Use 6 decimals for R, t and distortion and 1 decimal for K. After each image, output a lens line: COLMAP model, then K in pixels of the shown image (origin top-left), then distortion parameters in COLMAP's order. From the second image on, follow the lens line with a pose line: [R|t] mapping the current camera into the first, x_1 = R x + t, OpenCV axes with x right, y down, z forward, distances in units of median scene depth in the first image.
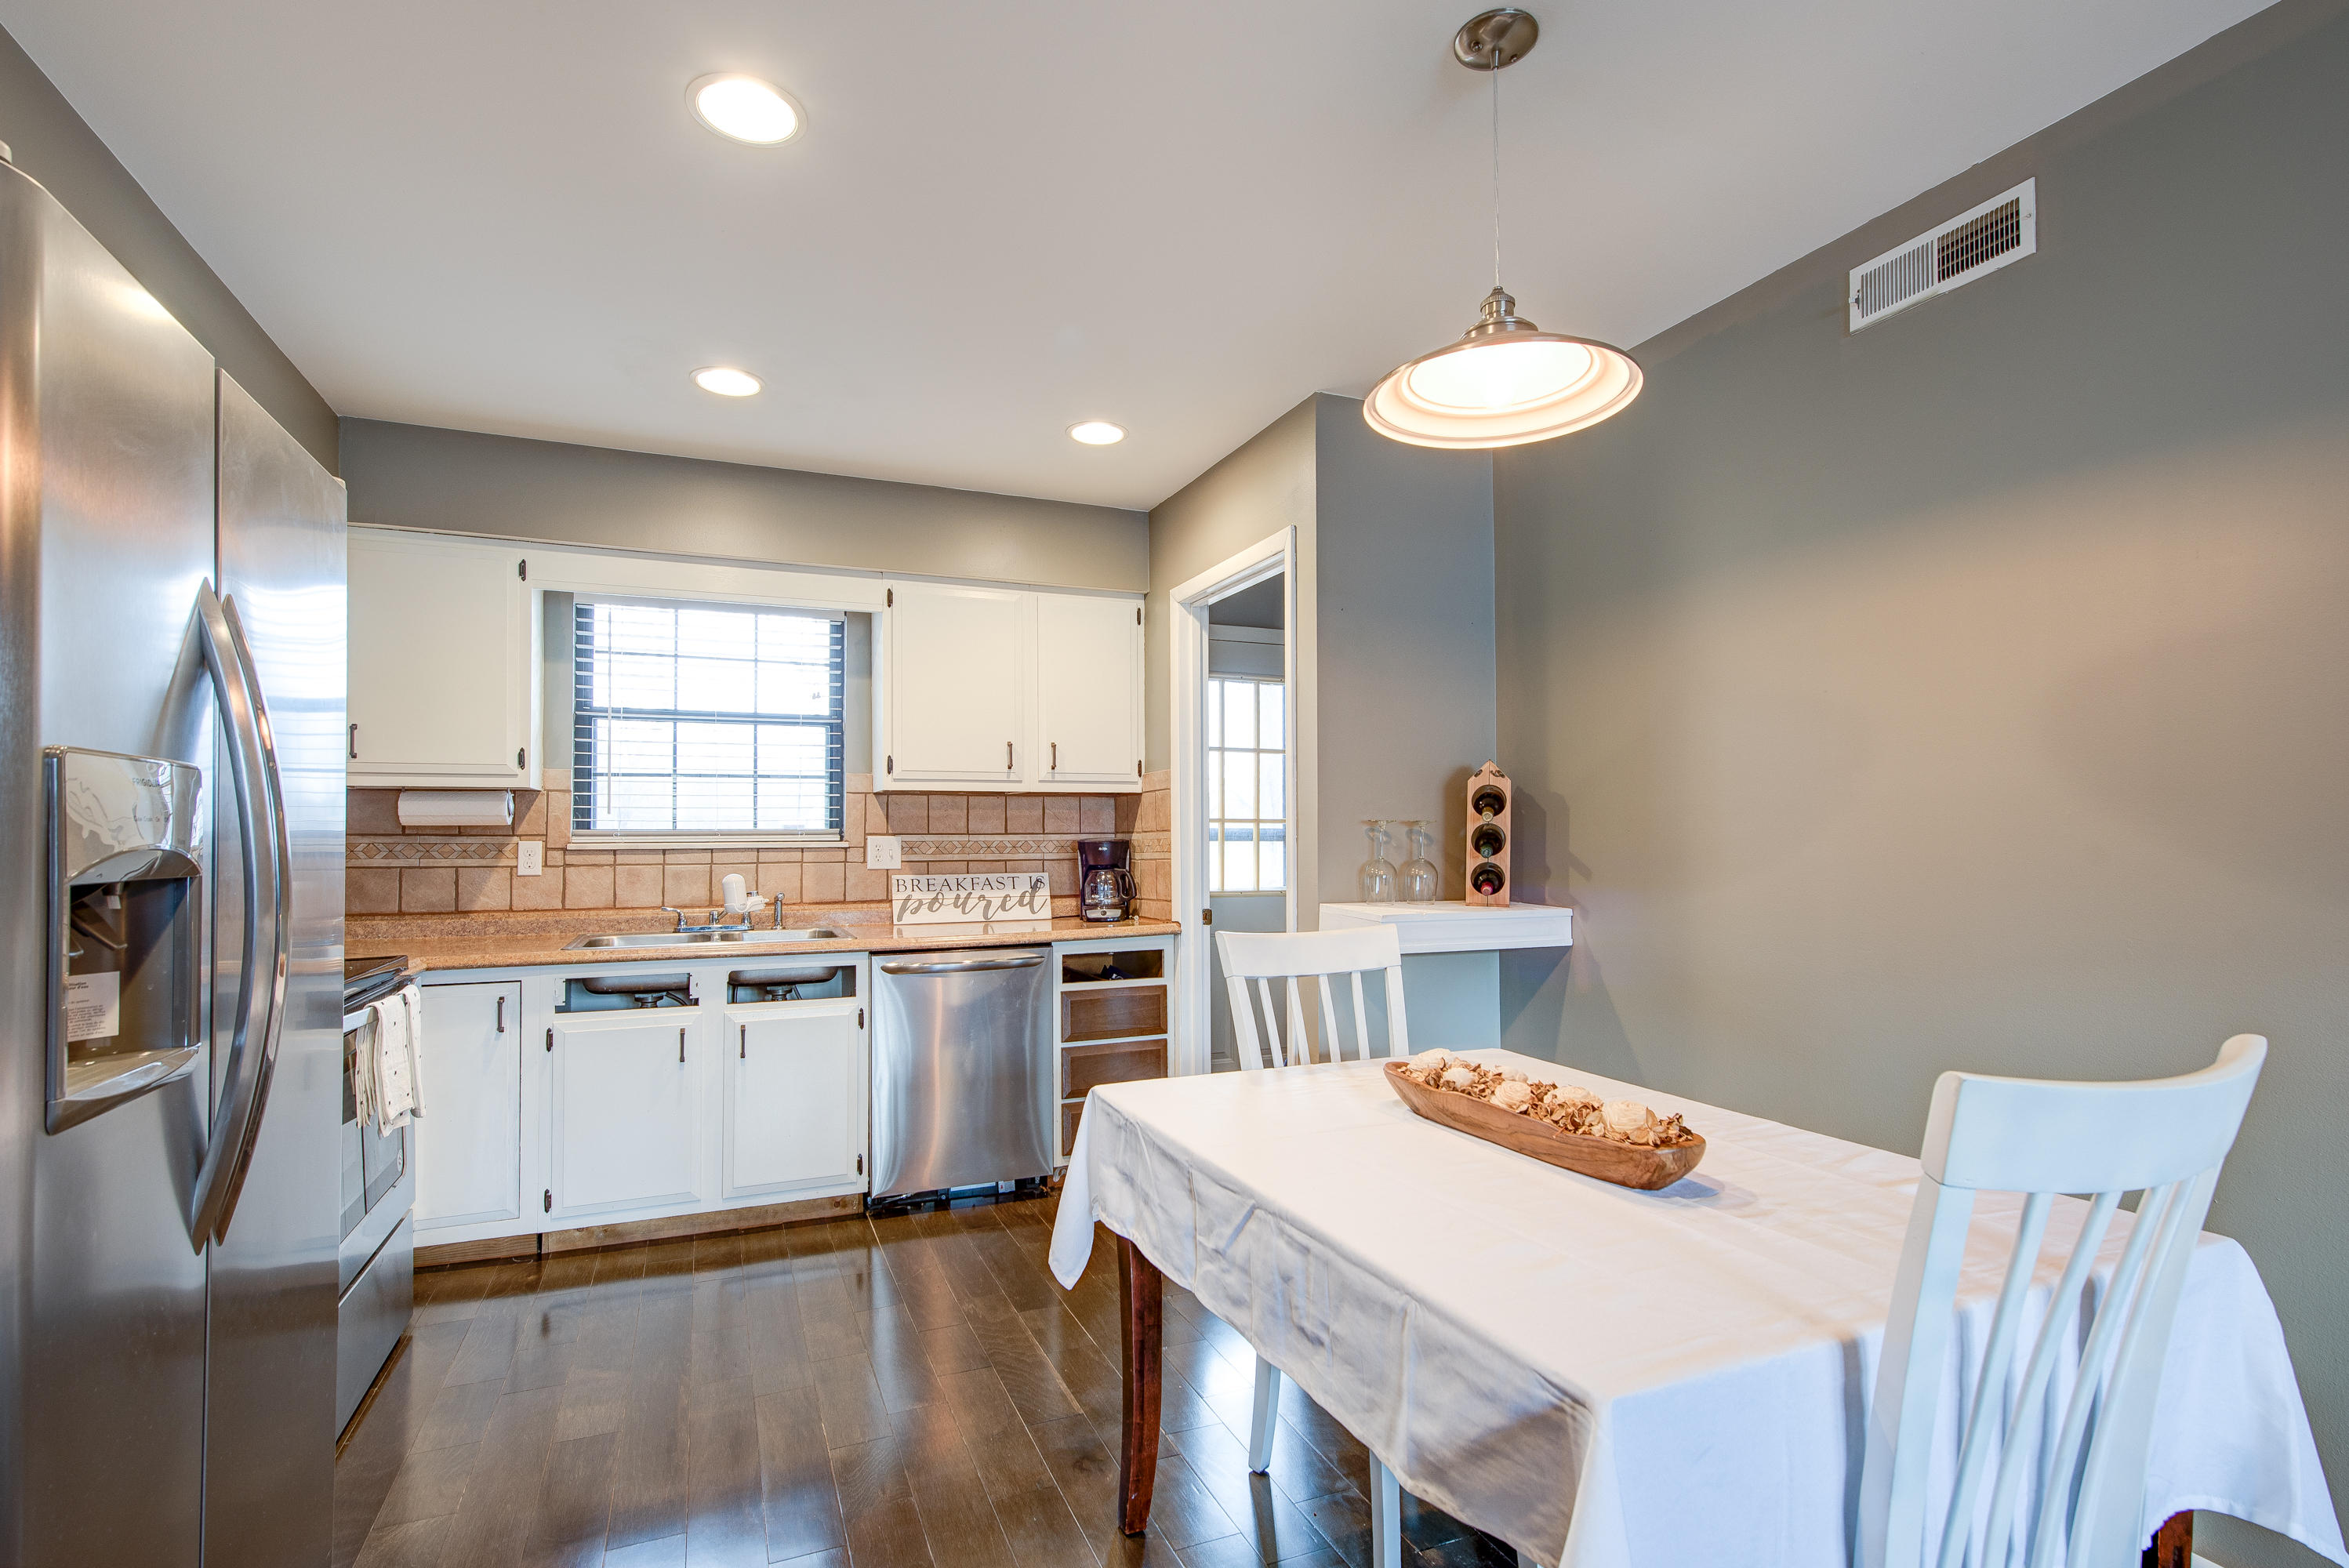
lens RADIAL K [[1090.0, 0, 1175.0], [0, 1090.0, 804.9], [0, 0, 1]] dist [0.001438, -0.000139]
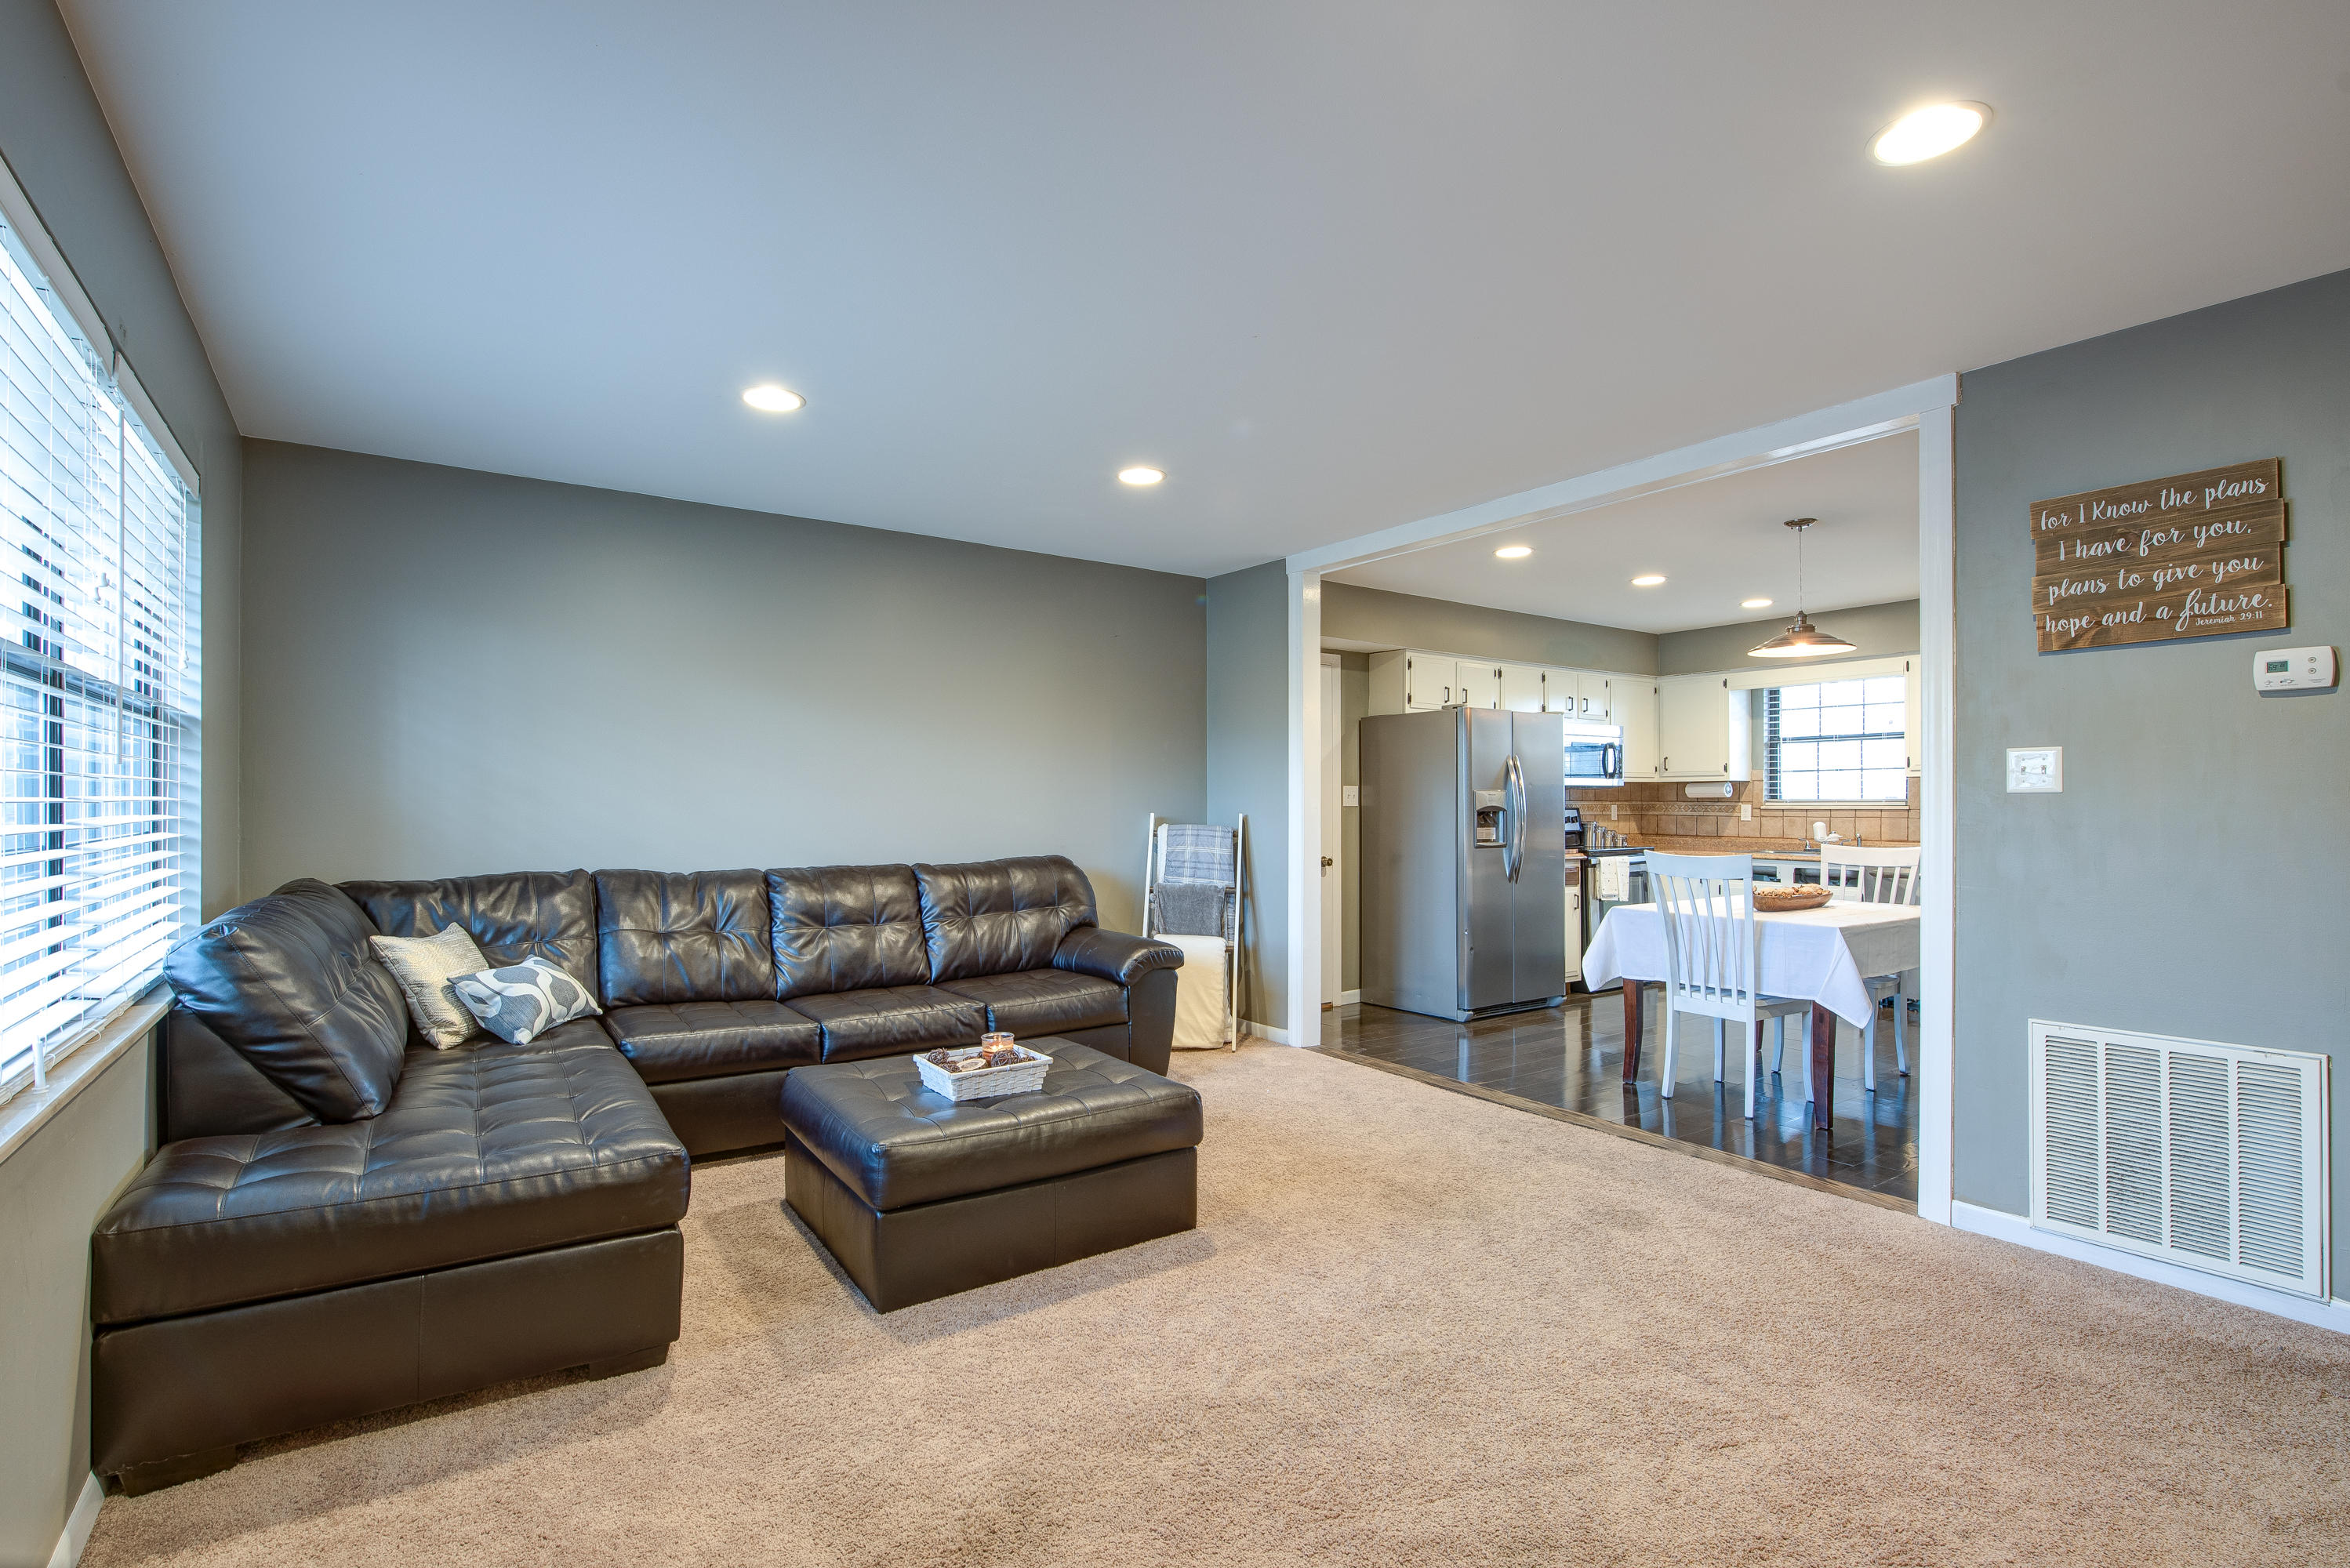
lens RADIAL K [[1090.4, 0, 1161.7], [0, 1090.4, 794.3], [0, 0, 1]] dist [0.001438, -0.000139]
pose [[0.194381, -0.002612, -0.980923, 1.466537], [0.027249, 0.999625, 0.002738, -0.027629], [0.980547, -0.027262, 0.194380, -0.612128]]
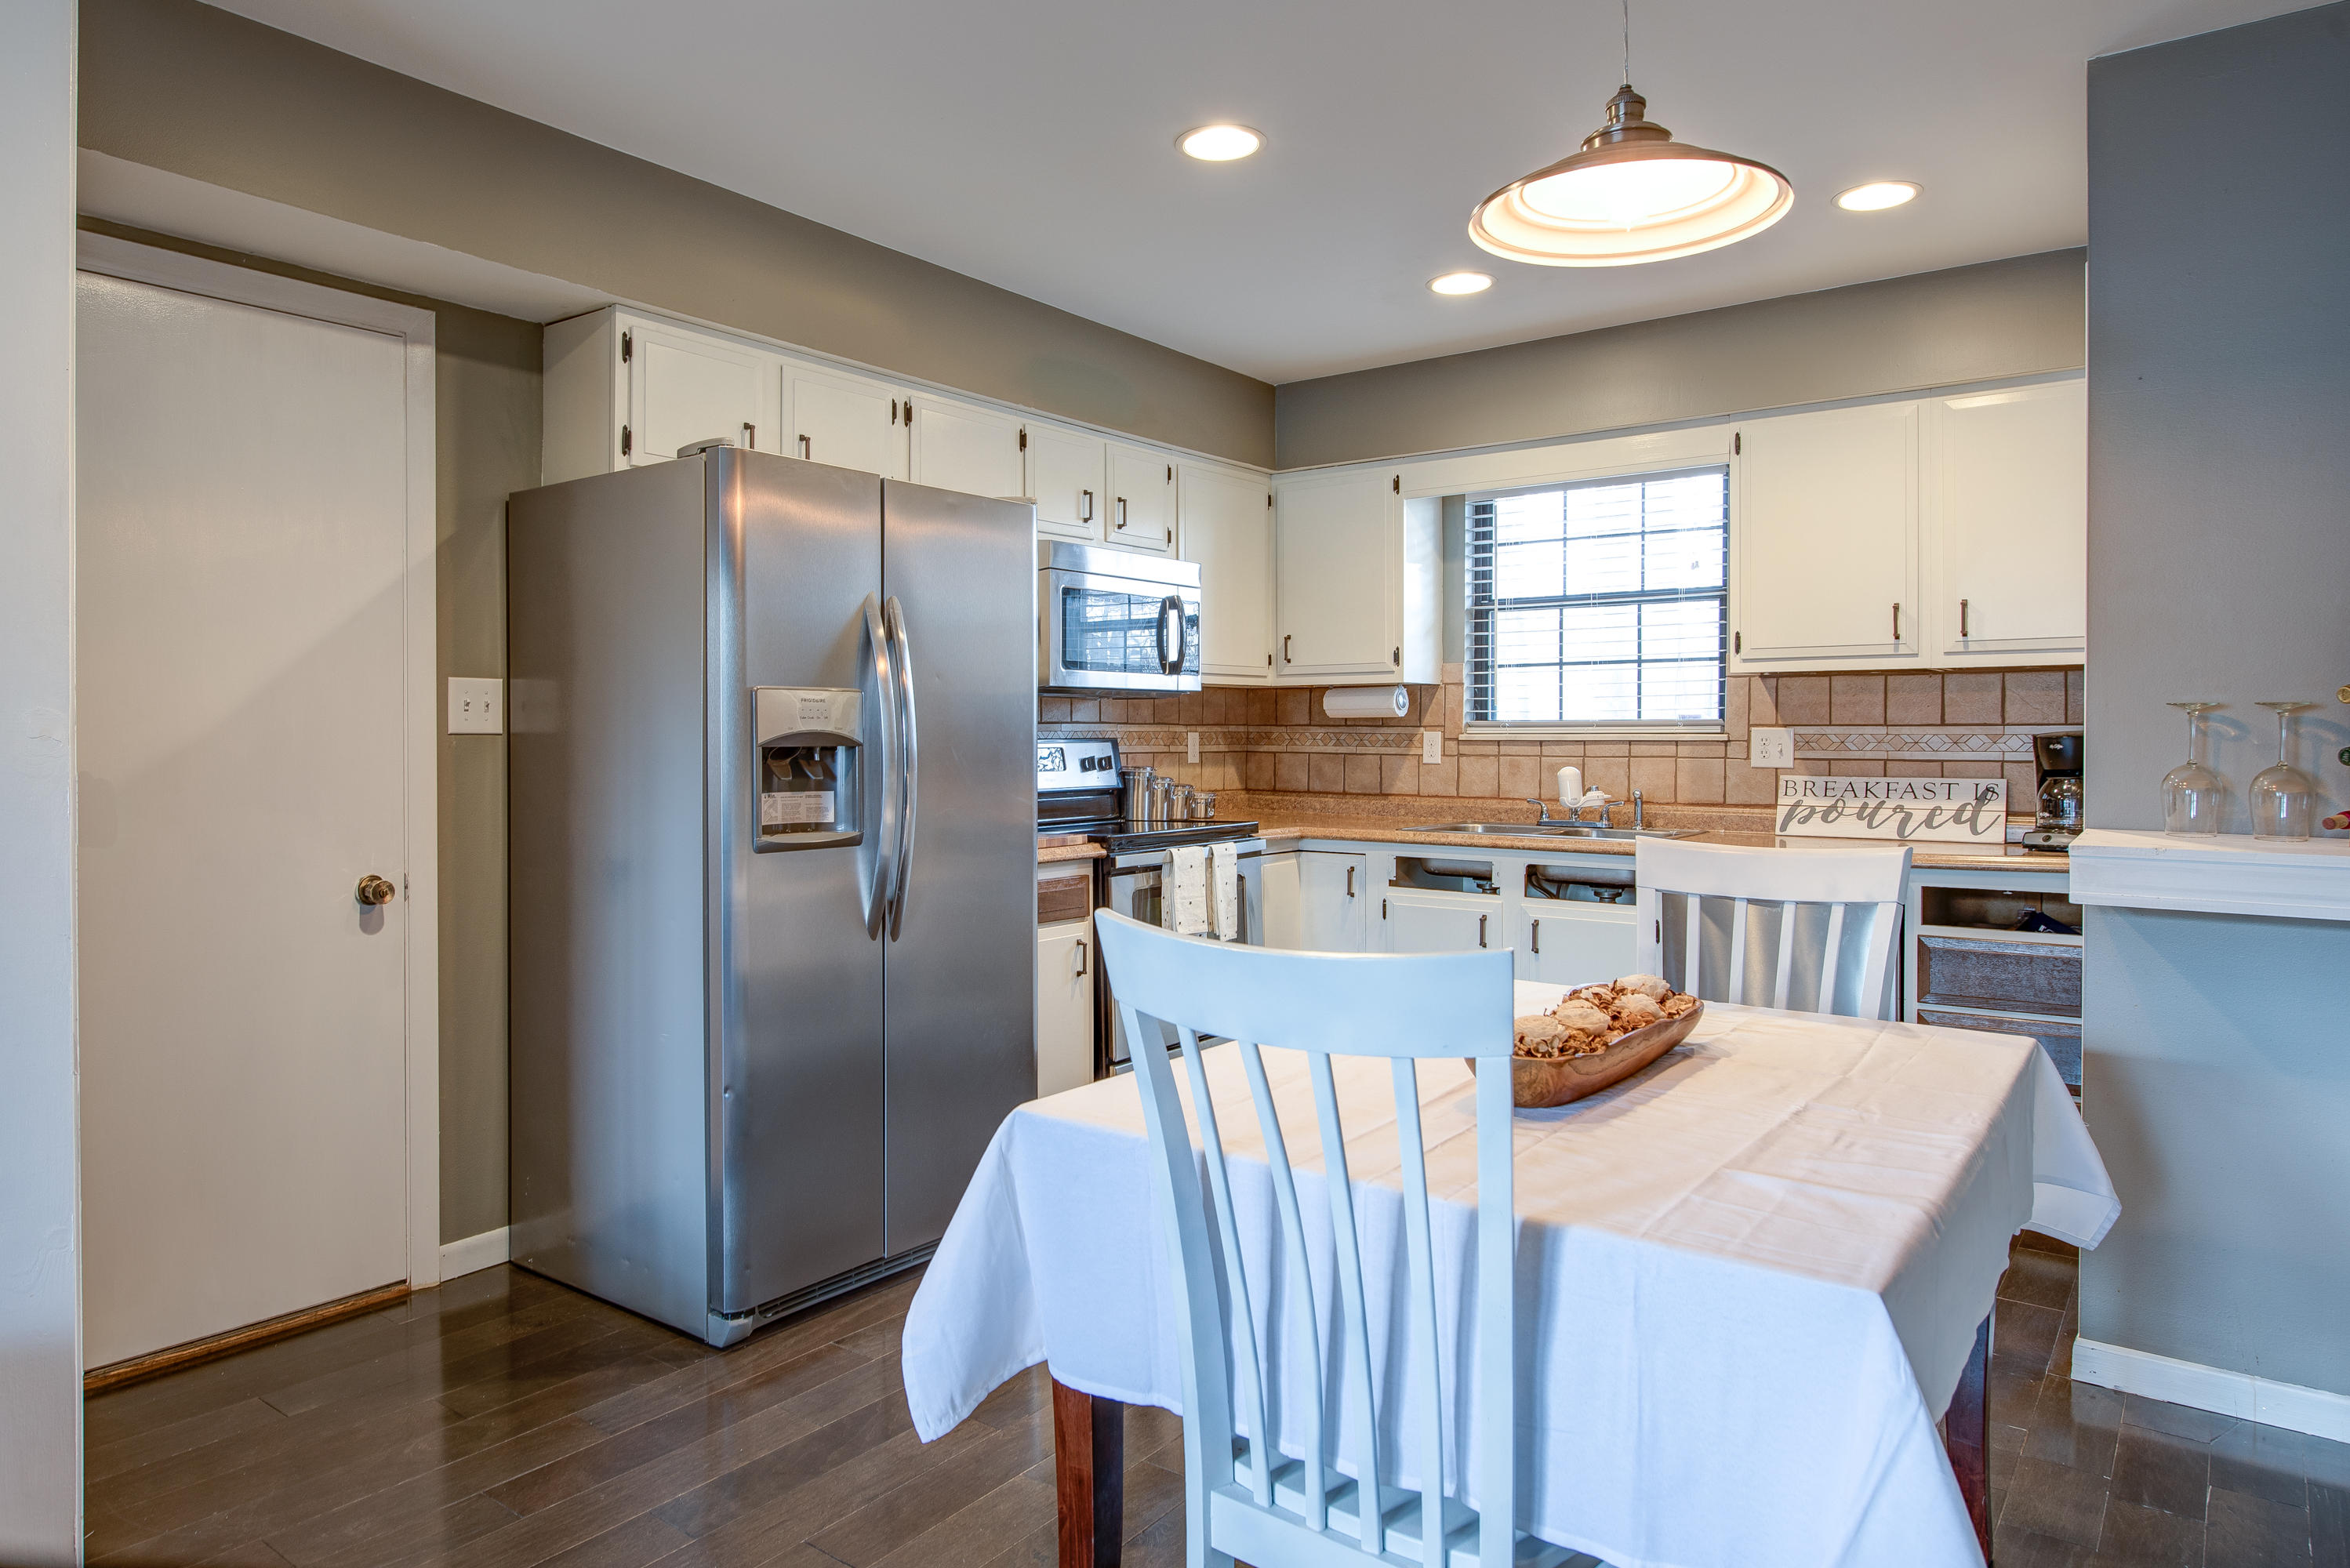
lens RADIAL K [[1476.8, 0, 1156.1], [0, 1476.8, 740.7], [0, 0, 1]] dist [0.004647, 0.000420]
pose [[0.490642, 0.008942, -0.871316, 0.622866], [0.022431, 0.999486, 0.022888, 0.003058], [0.871073, -0.030774, 0.490189, 0.056543]]
